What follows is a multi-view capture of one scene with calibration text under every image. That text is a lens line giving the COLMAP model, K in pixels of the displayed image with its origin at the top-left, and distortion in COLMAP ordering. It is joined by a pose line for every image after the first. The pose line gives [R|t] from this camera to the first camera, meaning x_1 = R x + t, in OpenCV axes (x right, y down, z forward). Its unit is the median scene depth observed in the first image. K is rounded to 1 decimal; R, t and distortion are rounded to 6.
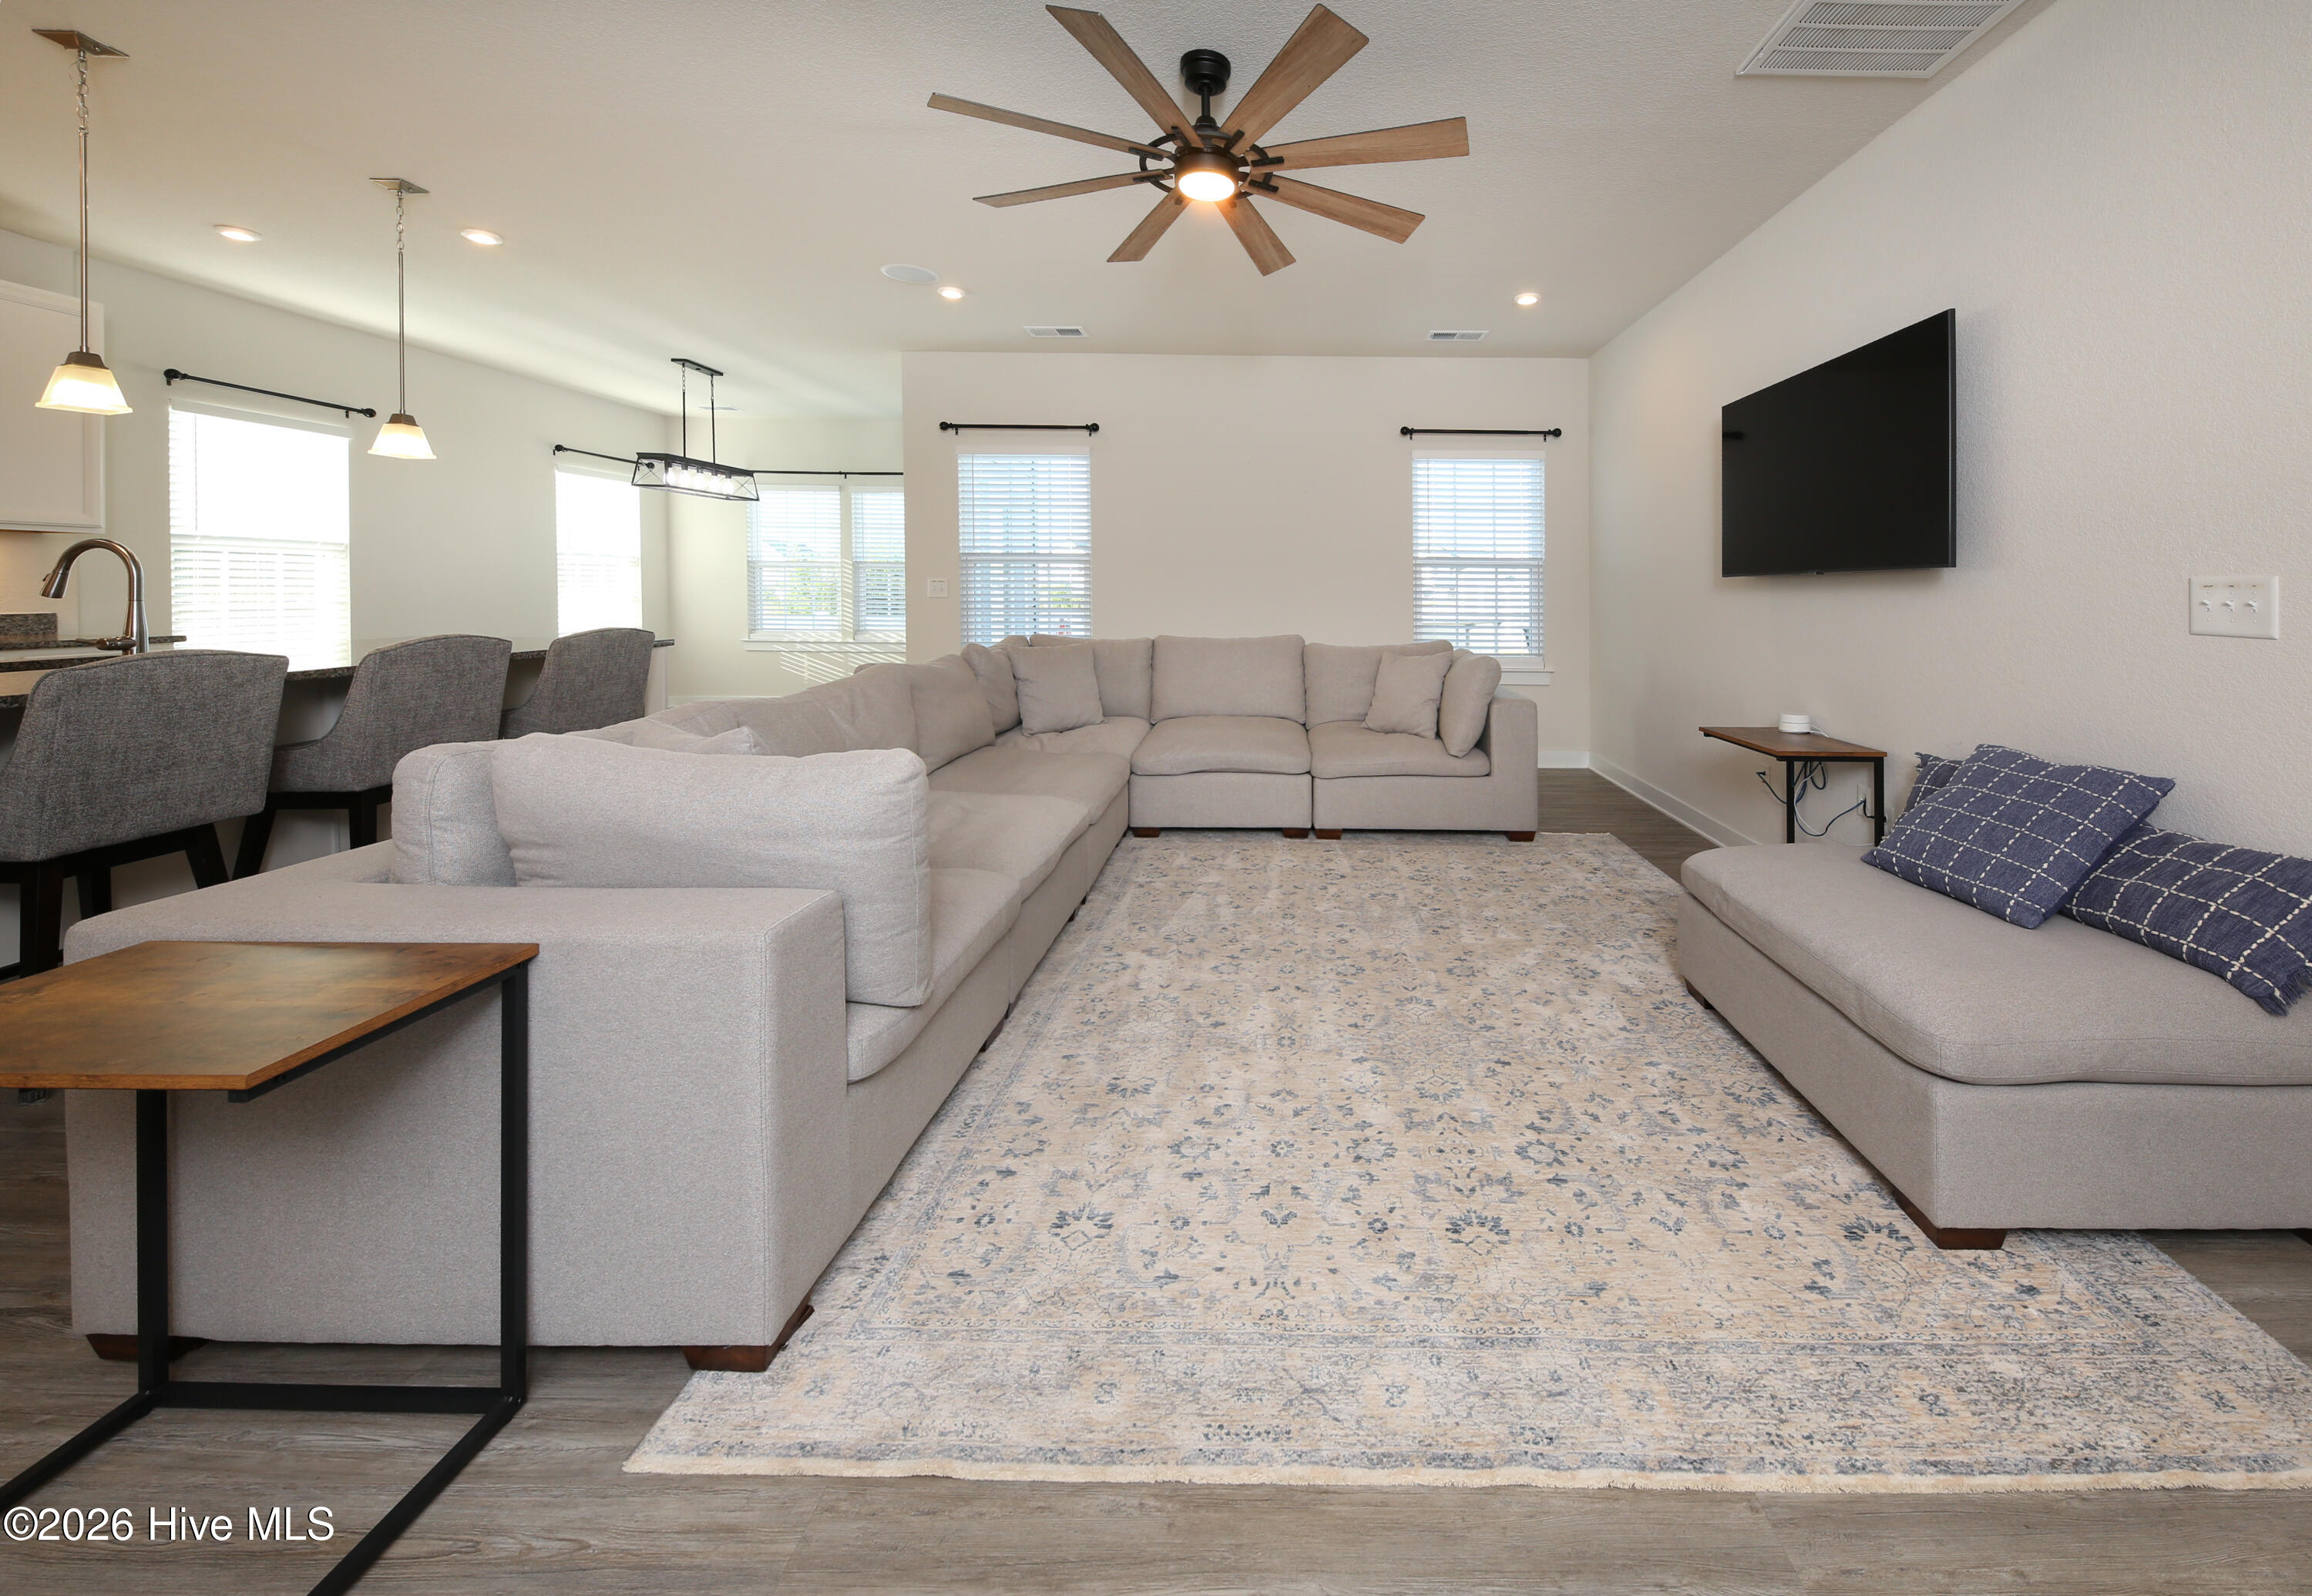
lens RADIAL K [[845.2, 0, 1163.6], [0, 845.2, 763.8], [0, 0, 1]] dist [0.001472, -0.003756]
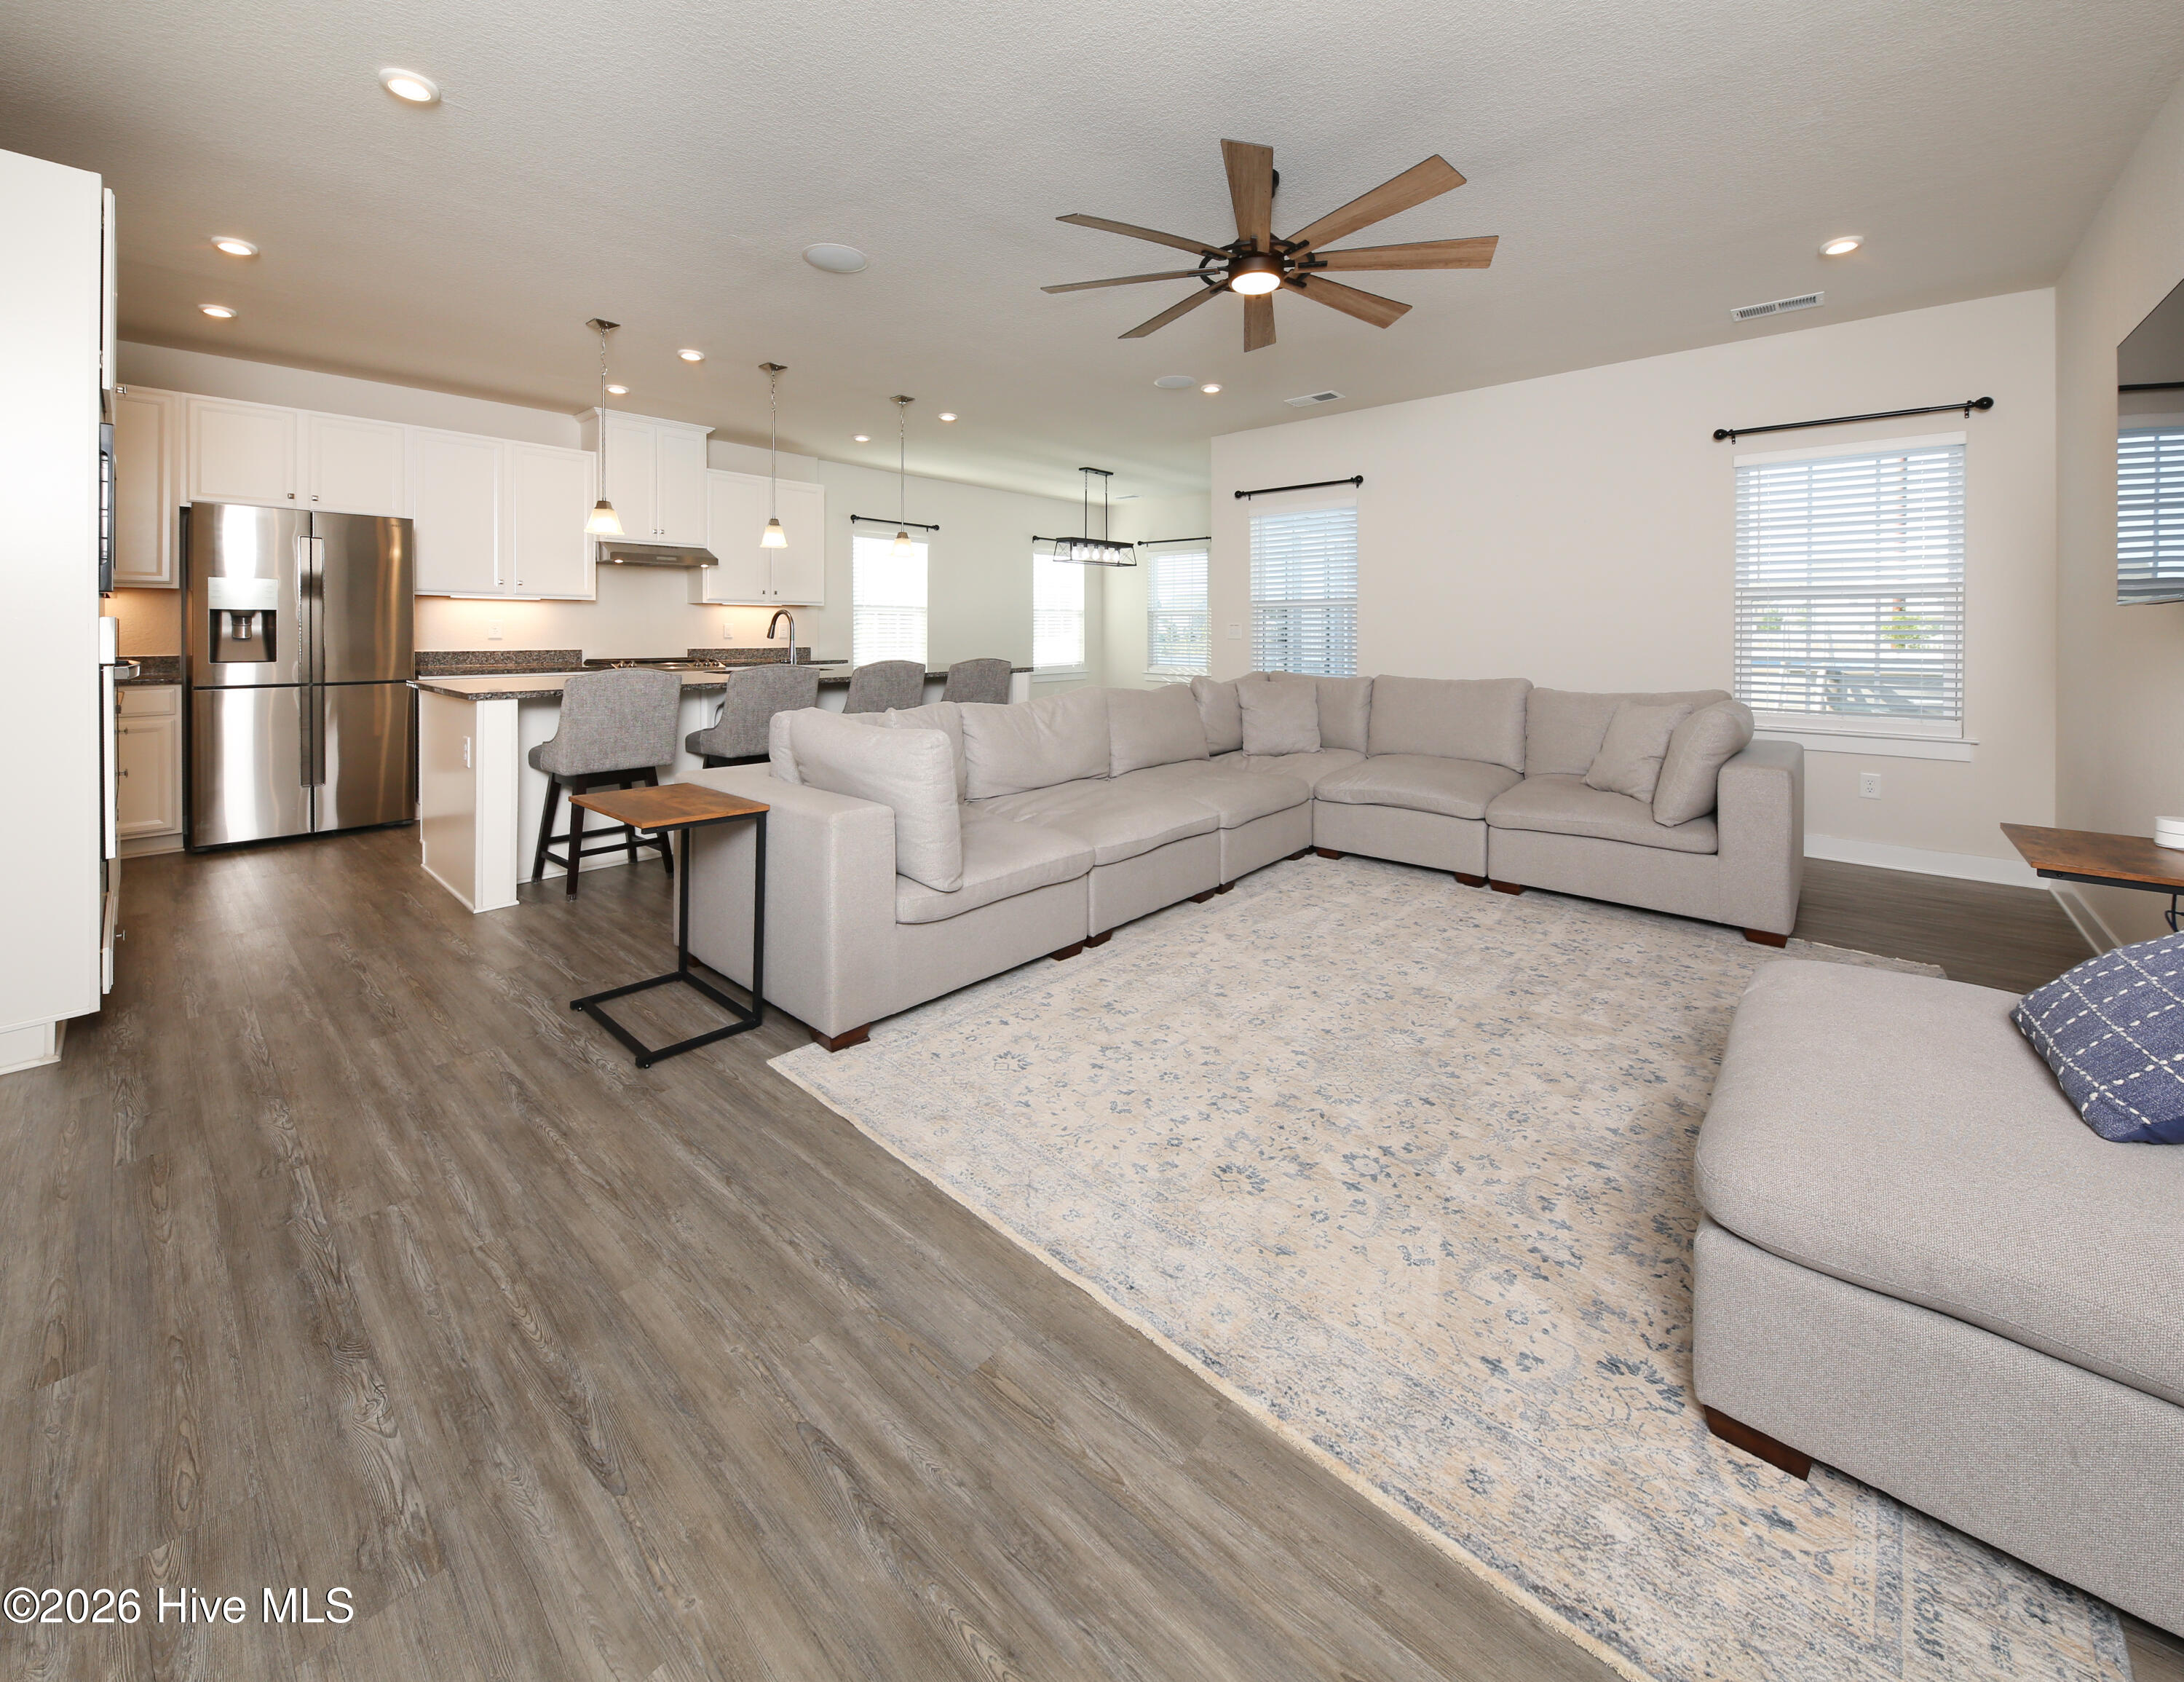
lens RADIAL K [[816.9, 0, 1092.0], [0, 816.9, 841.0], [0, 0, 1]] dist [-0.009395, -0.000254]
pose [[0.743444, 0.156563, -0.650215, 0.735773], [-0.129969, 0.987500, 0.089172, 0.015490], [0.656048, 0.018213, 0.754499, 0.006211]]
